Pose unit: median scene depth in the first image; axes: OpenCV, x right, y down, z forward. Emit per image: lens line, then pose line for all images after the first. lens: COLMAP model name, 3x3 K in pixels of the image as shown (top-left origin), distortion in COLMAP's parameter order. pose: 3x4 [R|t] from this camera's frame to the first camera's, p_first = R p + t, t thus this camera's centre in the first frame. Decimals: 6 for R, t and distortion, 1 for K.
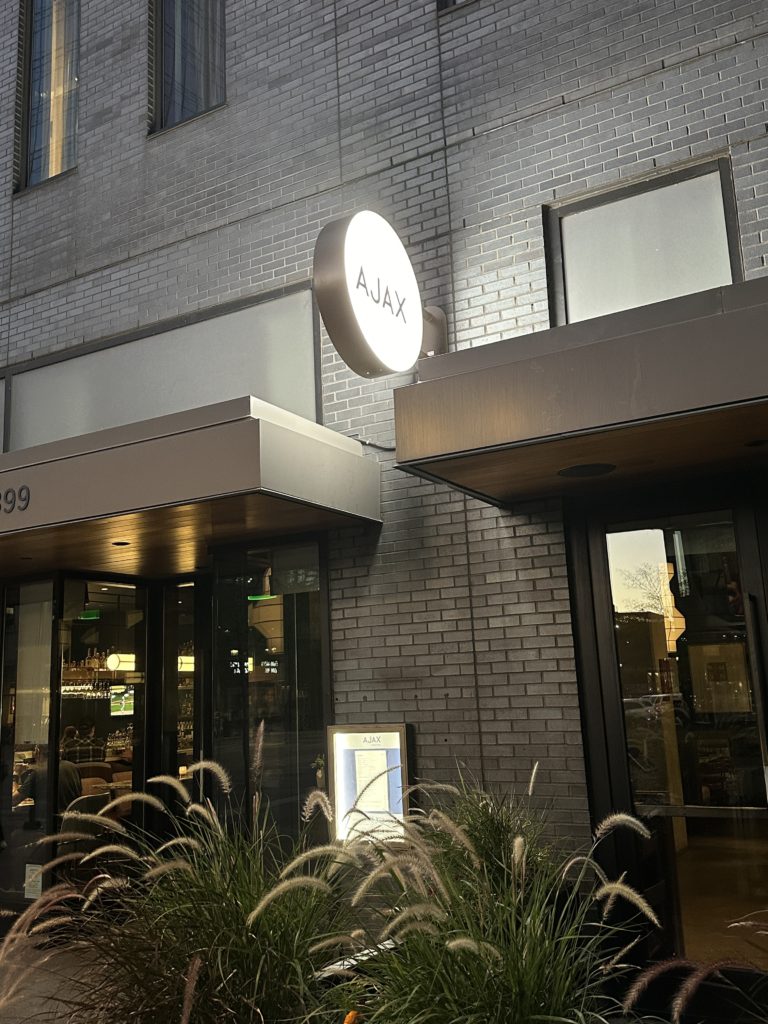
lens RADIAL K [[940.3, 0, 384.0], [0, 940.3, 512.0], [0, 0, 1]] dist [0.223842, -0.472622]
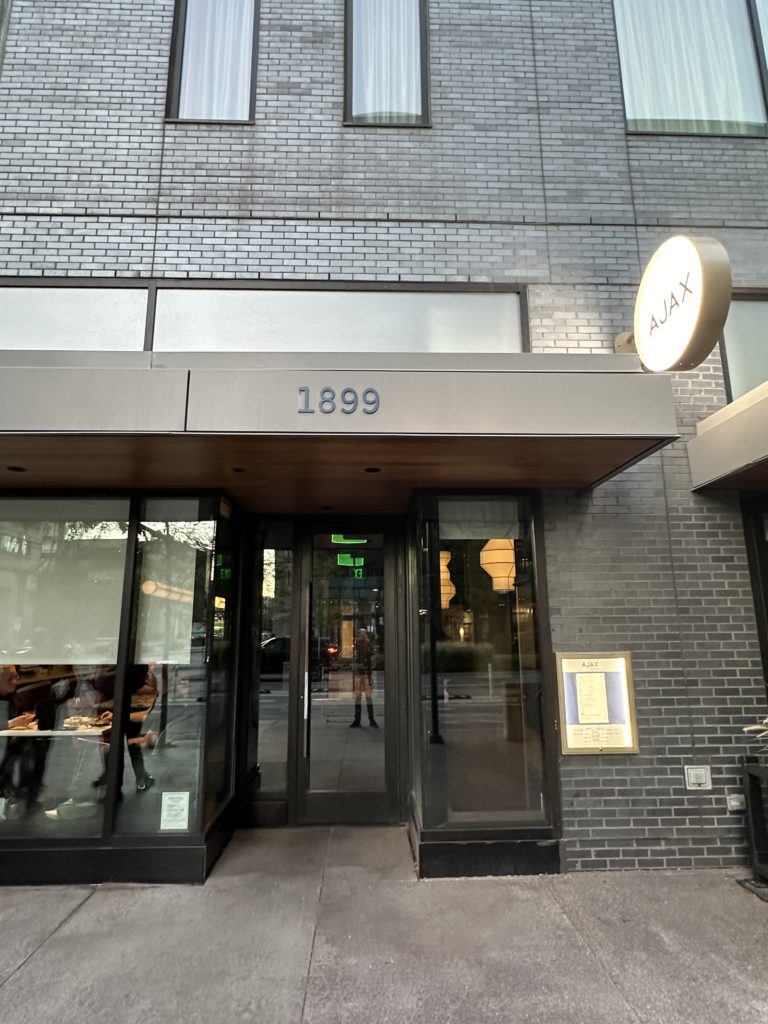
lens RADIAL K [[577.0, 0, 384.0], [0, 577.0, 512.0], [0, 0, 1]] dist [0.003185, 0.000423]
pose [[0.844622, 0.140678, 0.516550, -0.598380], [-0.129550, 0.989889, -0.057757, 0.115231], [-0.519452, -0.018136, 0.854307, 0.476656]]
